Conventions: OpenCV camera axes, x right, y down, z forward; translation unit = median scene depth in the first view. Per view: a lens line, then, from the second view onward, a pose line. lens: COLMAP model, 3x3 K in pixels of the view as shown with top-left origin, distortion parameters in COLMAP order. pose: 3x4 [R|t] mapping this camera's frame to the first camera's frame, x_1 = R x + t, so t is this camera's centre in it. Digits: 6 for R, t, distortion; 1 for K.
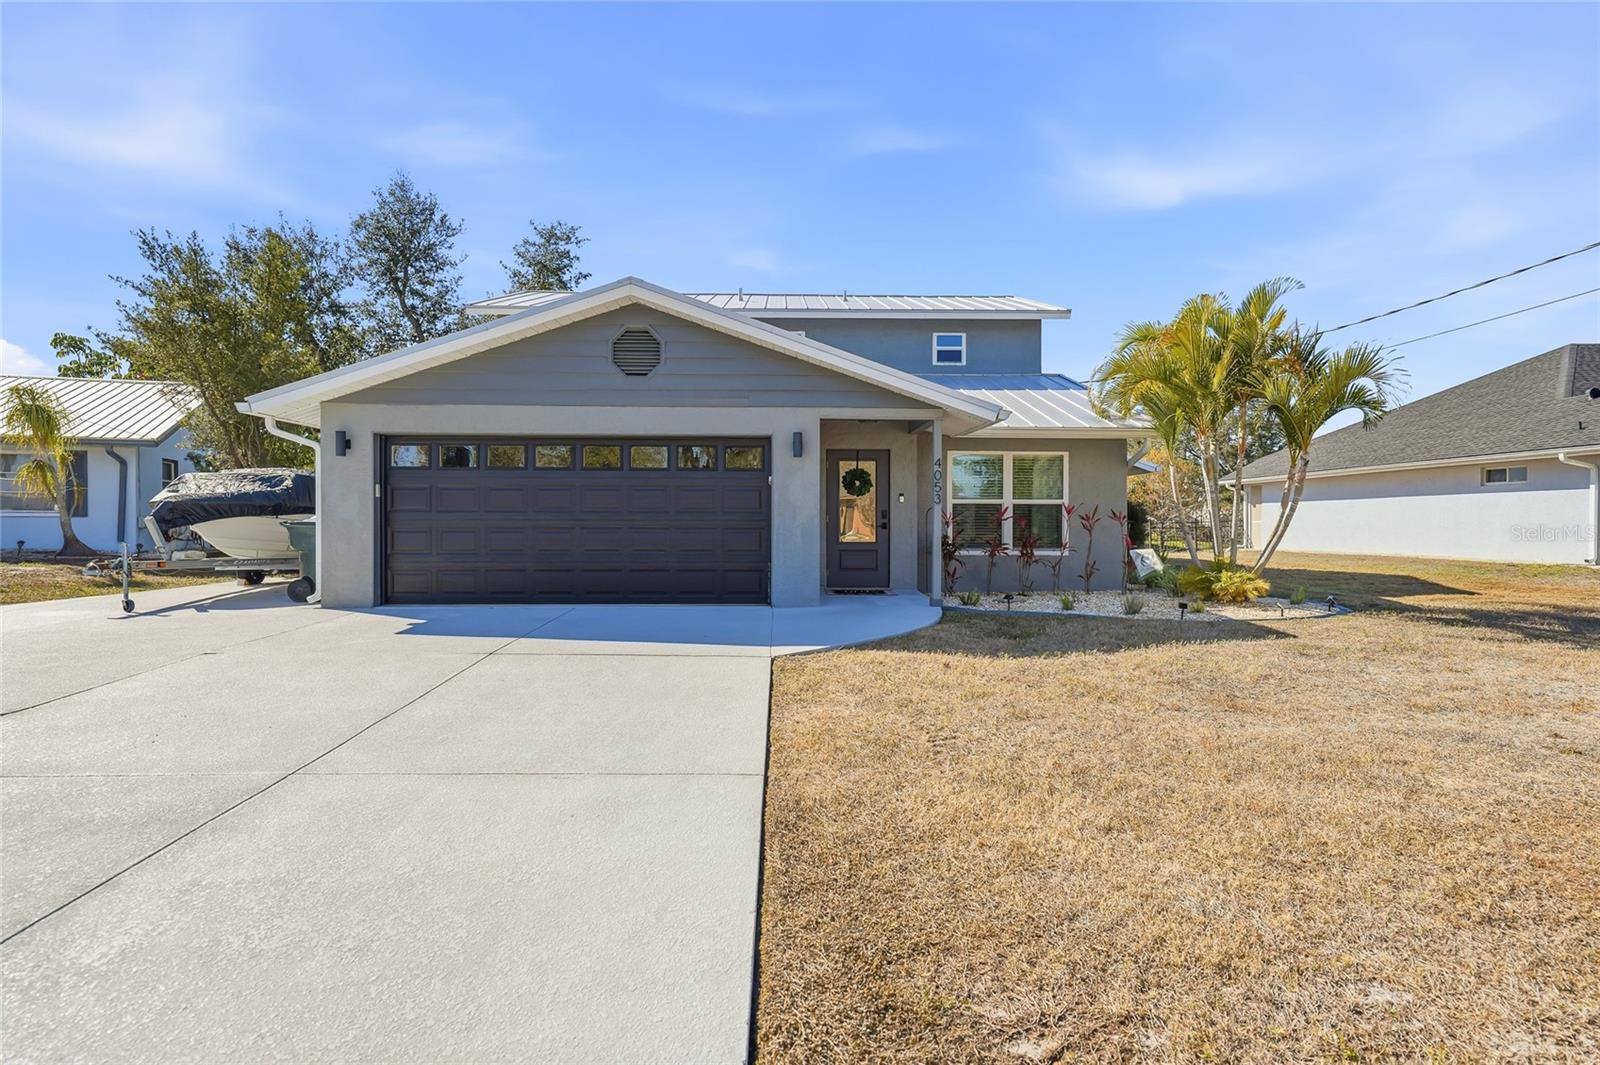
lens RADIAL K [[870.2, 0, 800.0], [0, 870.2, 532.5], [0, 0, 1]] dist [0.027573, -0.000181]
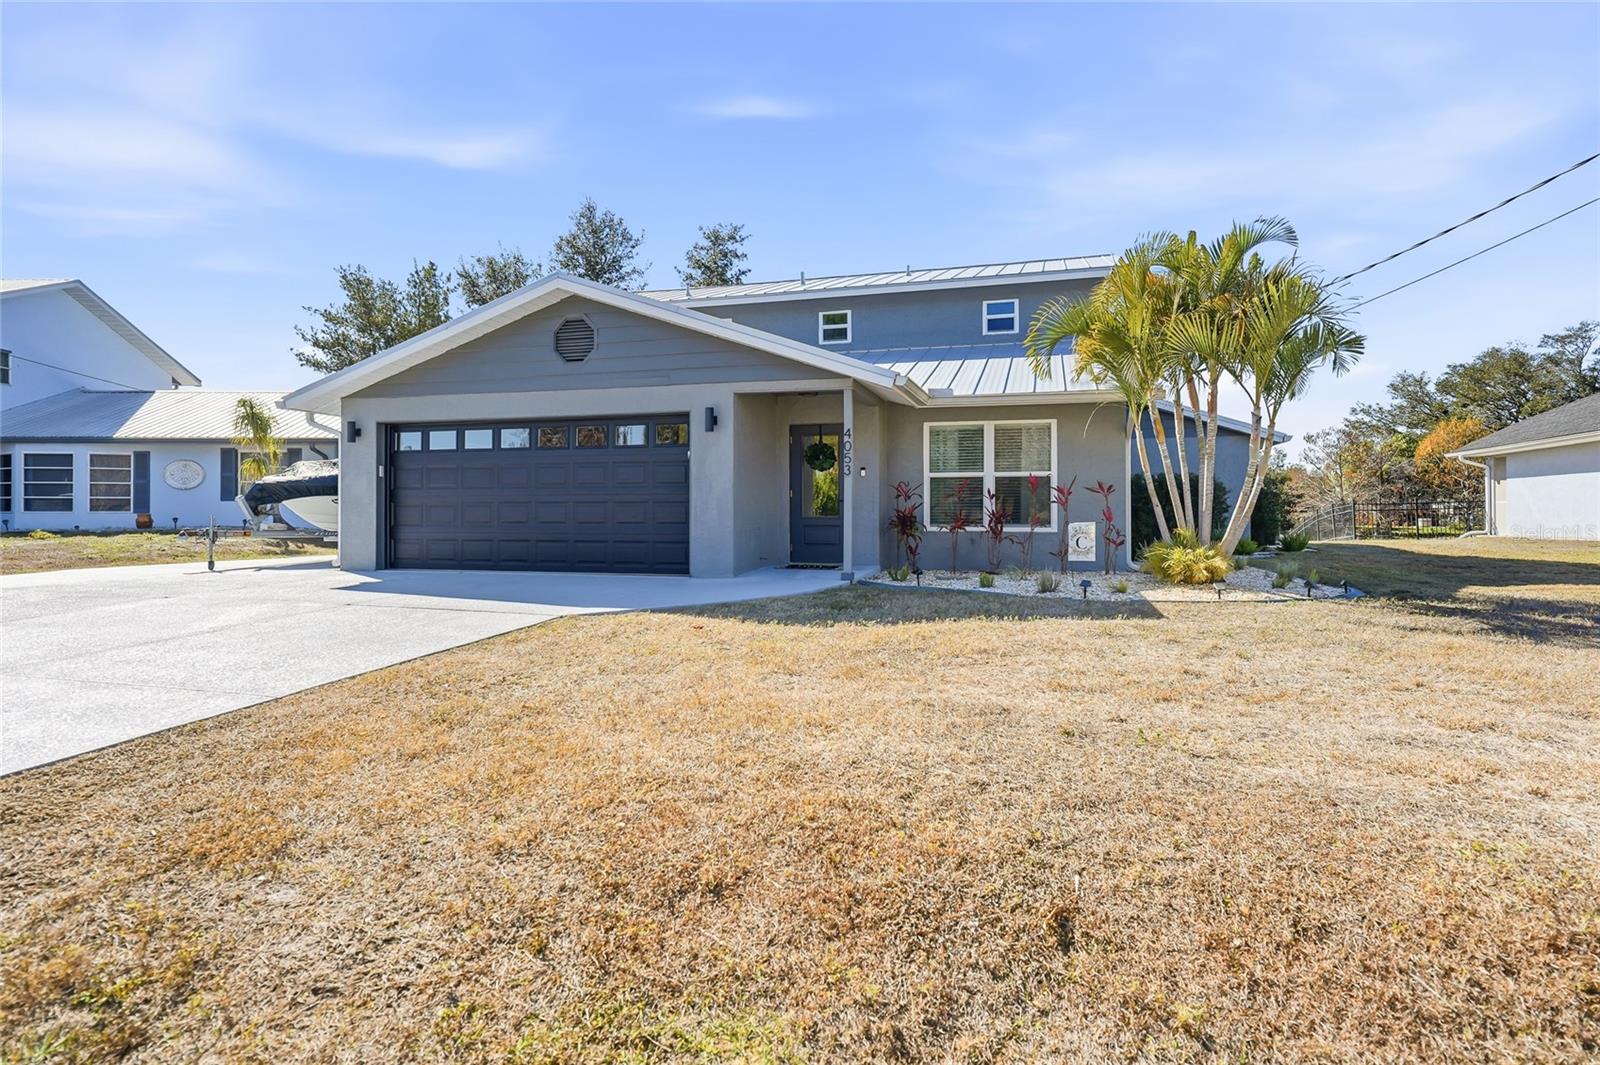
lens RADIAL K [[880.9, 0, 799.9], [0, 880.9, 509.9], [0, 0, 1]] dist [0.020413, 0.000579]
pose [[0.952011, -0.003537, -0.306045, 0.362003], [-0.001125, 0.999886, -0.015056, 0.018486], [0.306063, 0.014678, 0.951898, 0.037773]]
